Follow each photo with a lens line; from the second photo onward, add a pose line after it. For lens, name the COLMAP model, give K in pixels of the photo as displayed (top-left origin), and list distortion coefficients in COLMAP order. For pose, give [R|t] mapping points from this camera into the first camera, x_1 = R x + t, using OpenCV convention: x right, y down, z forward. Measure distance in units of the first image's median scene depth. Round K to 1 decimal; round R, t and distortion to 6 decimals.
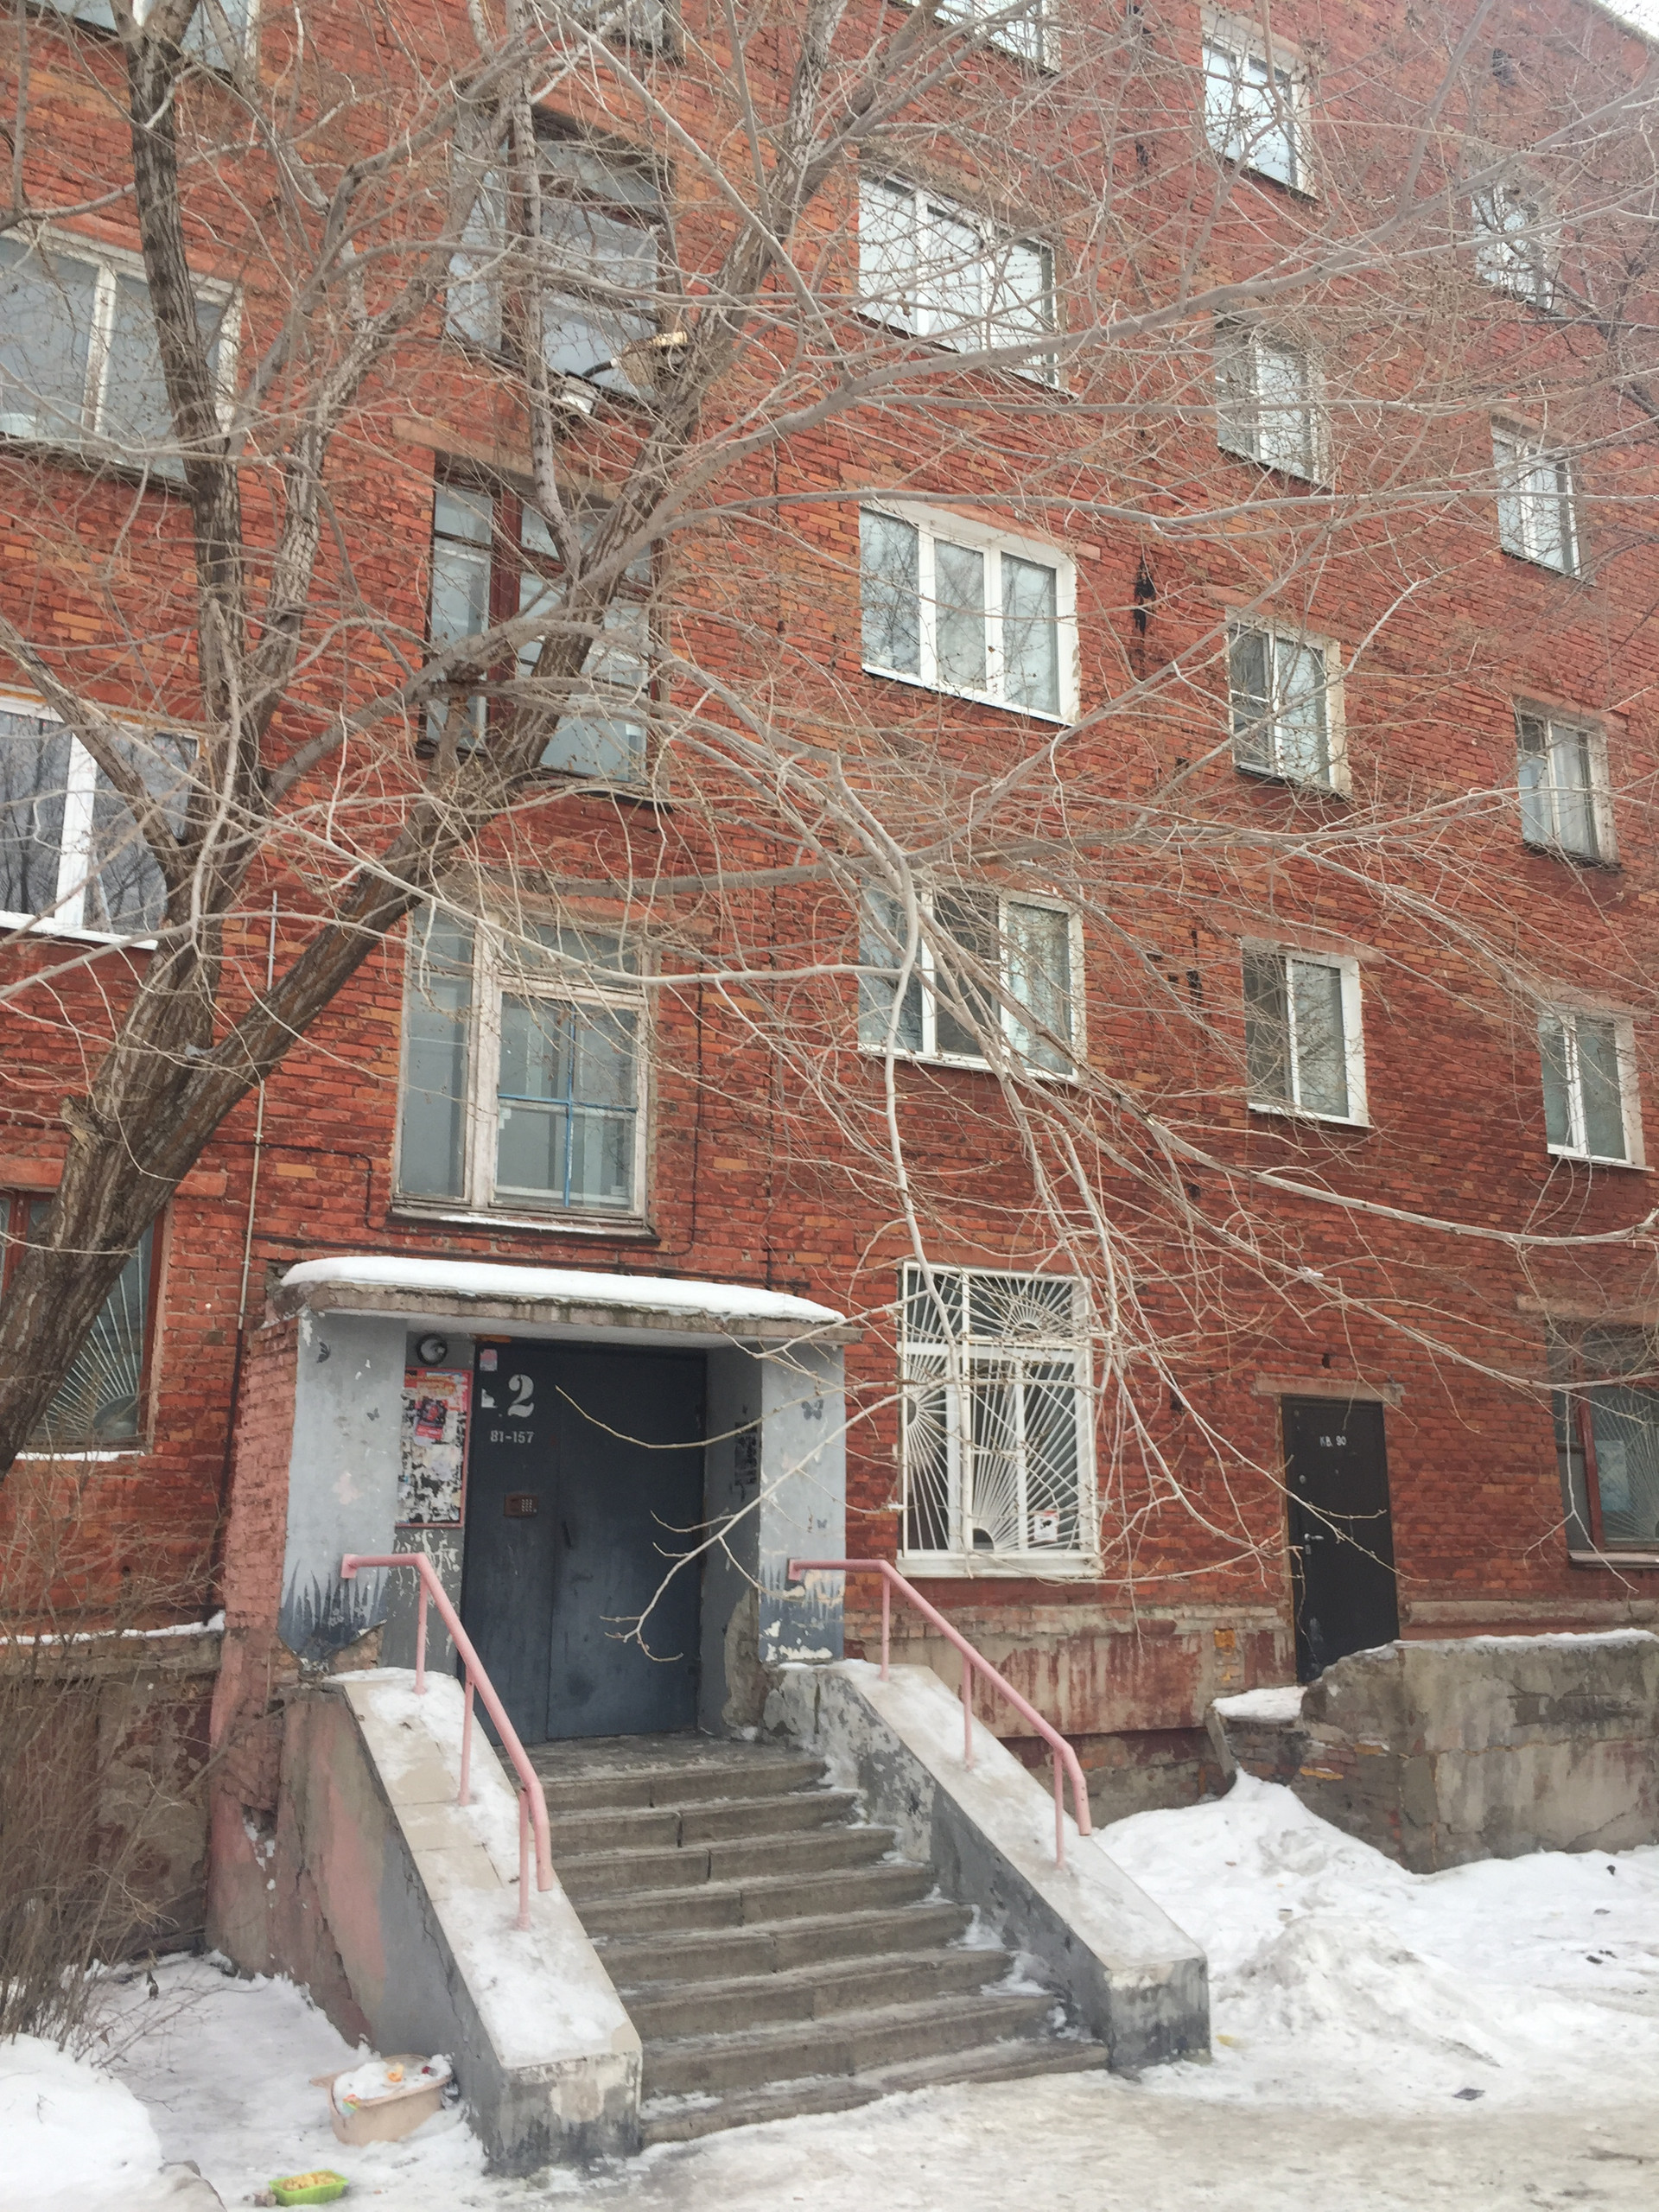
lens RADIAL K [[1889.1, 0, 855.5], [0, 1889.1, 1118.4], [0, 0, 1]] dist [0.097040, -0.105976]
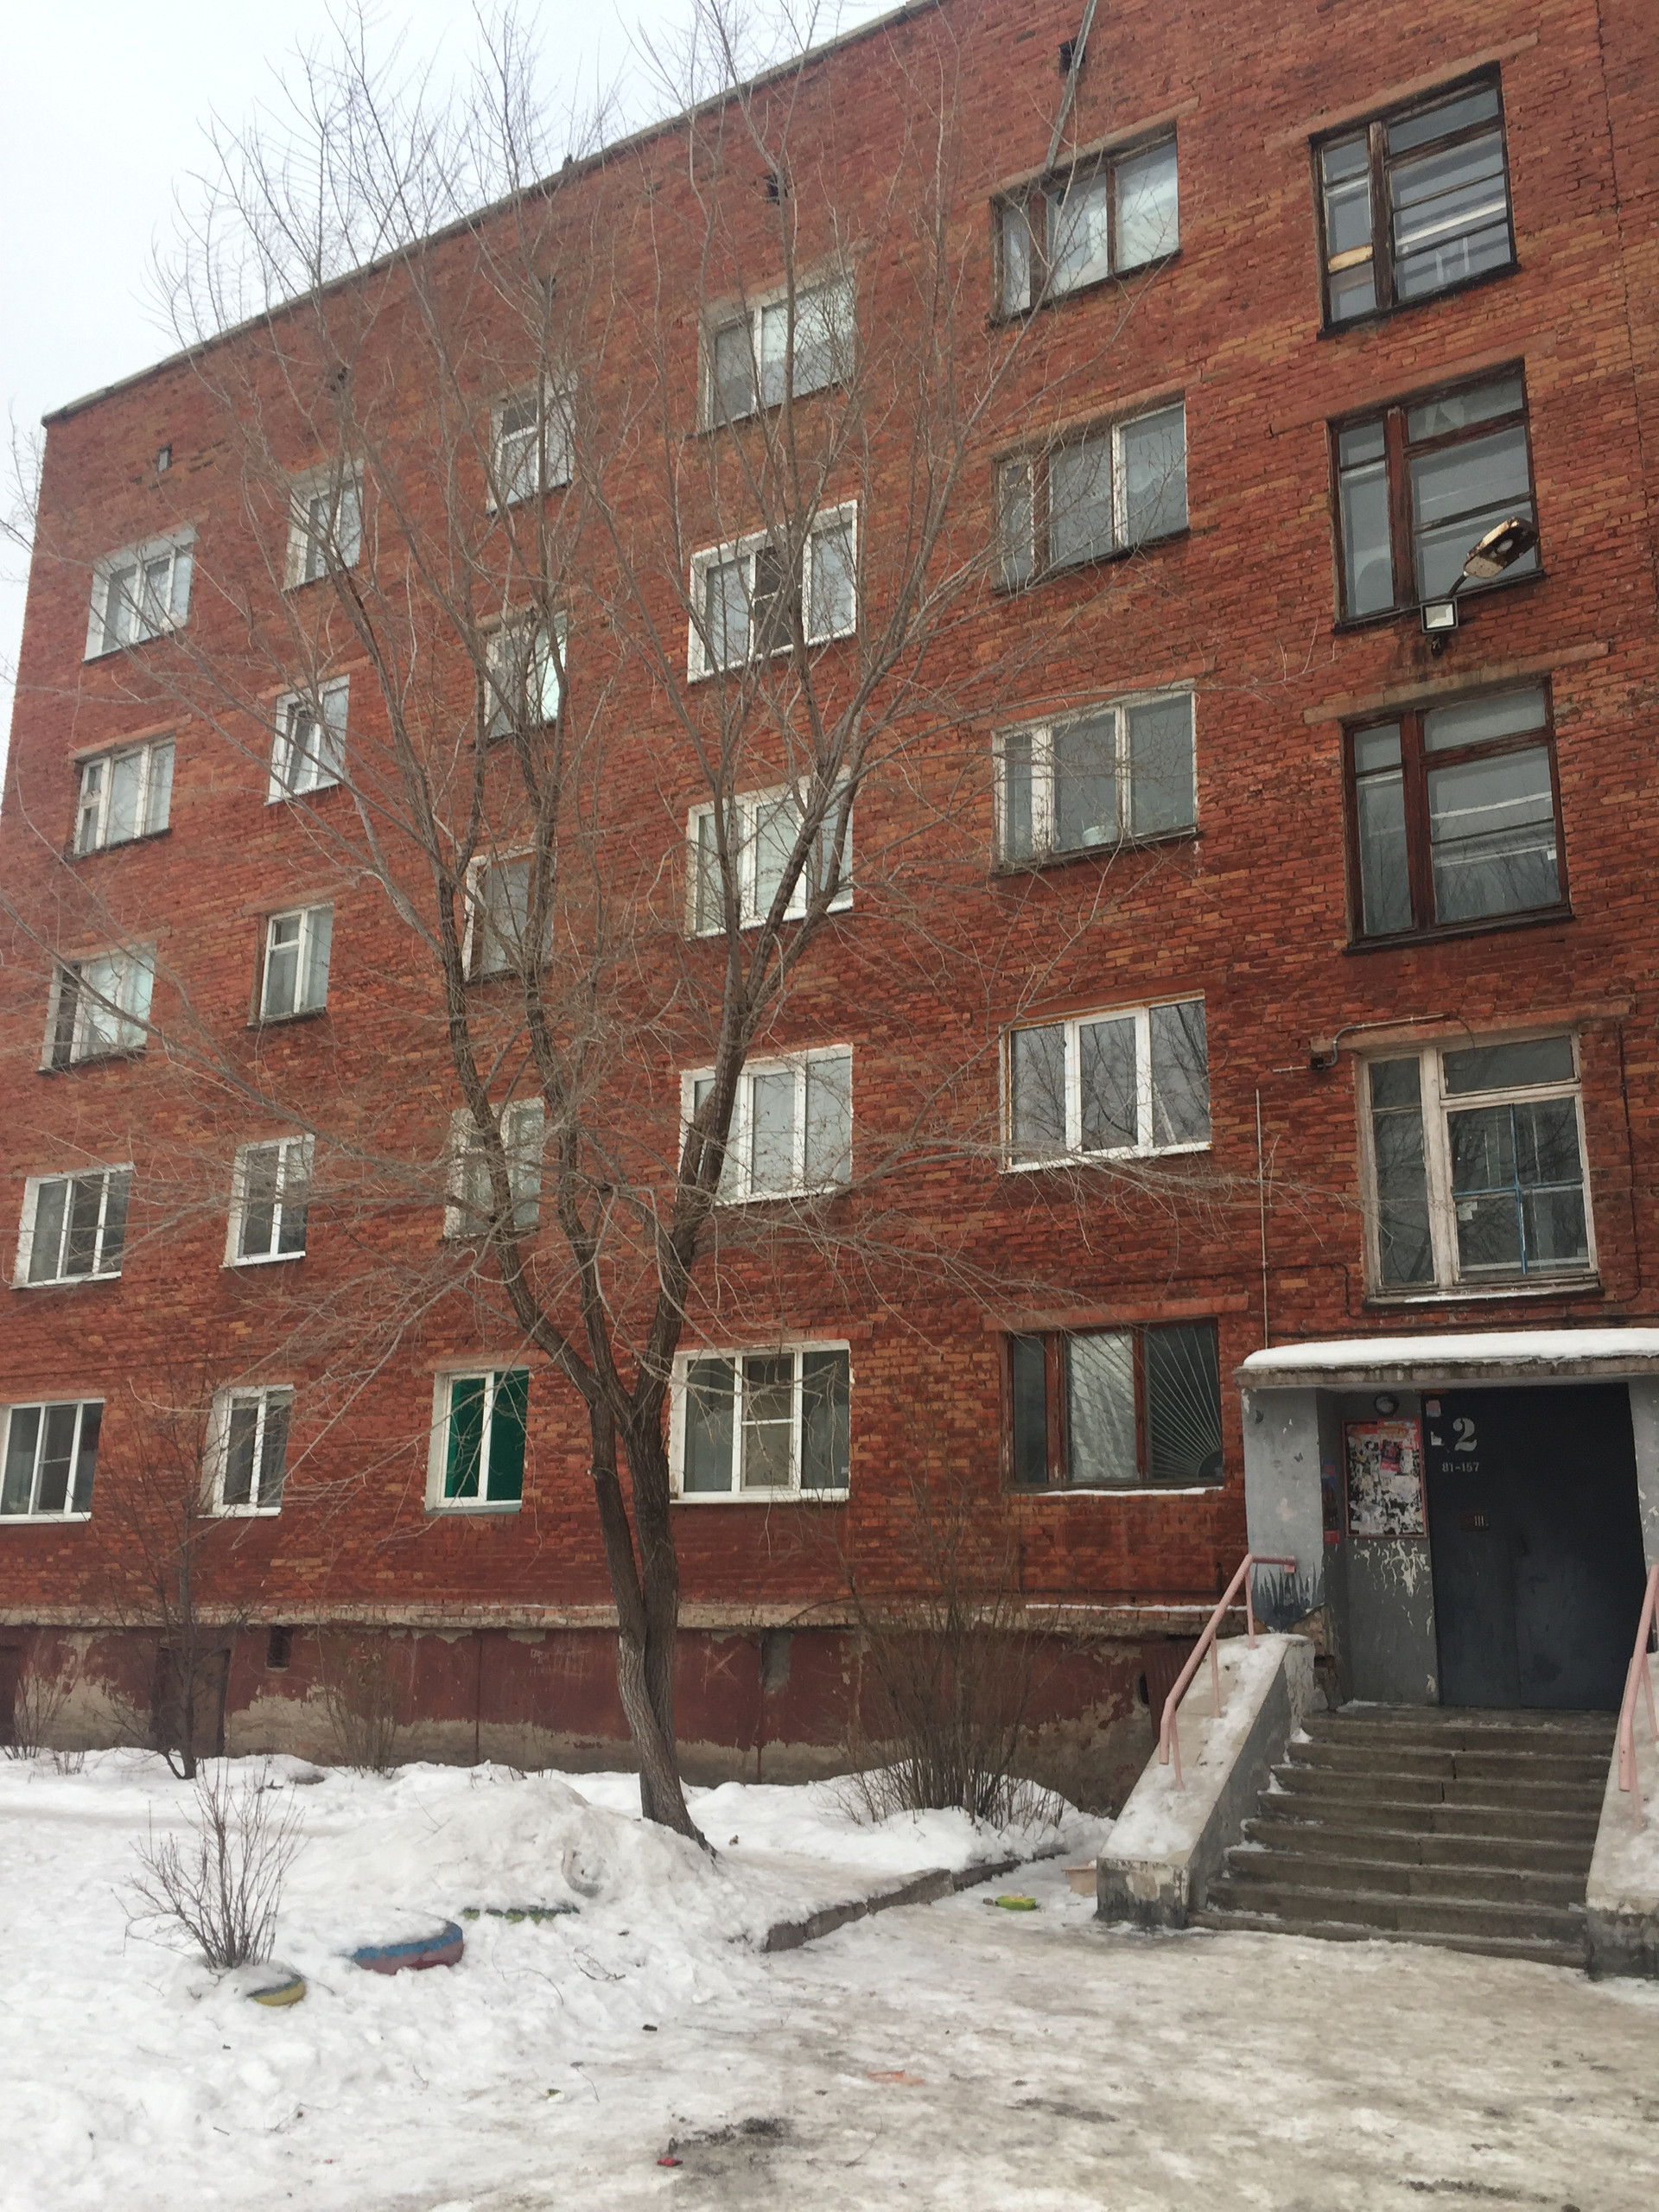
lens RADIAL K [[1889.1, 0, 855.5], [0, 1889.1, 1118.4], [0, 0, 1]] dist [0.097040, -0.105976]
pose [[0.484186, -0.201922, -0.851347, 0.774968], [0.193288, 0.973652, -0.121002, 0.015912], [0.853349, -0.105968, 0.510458, 0.019789]]
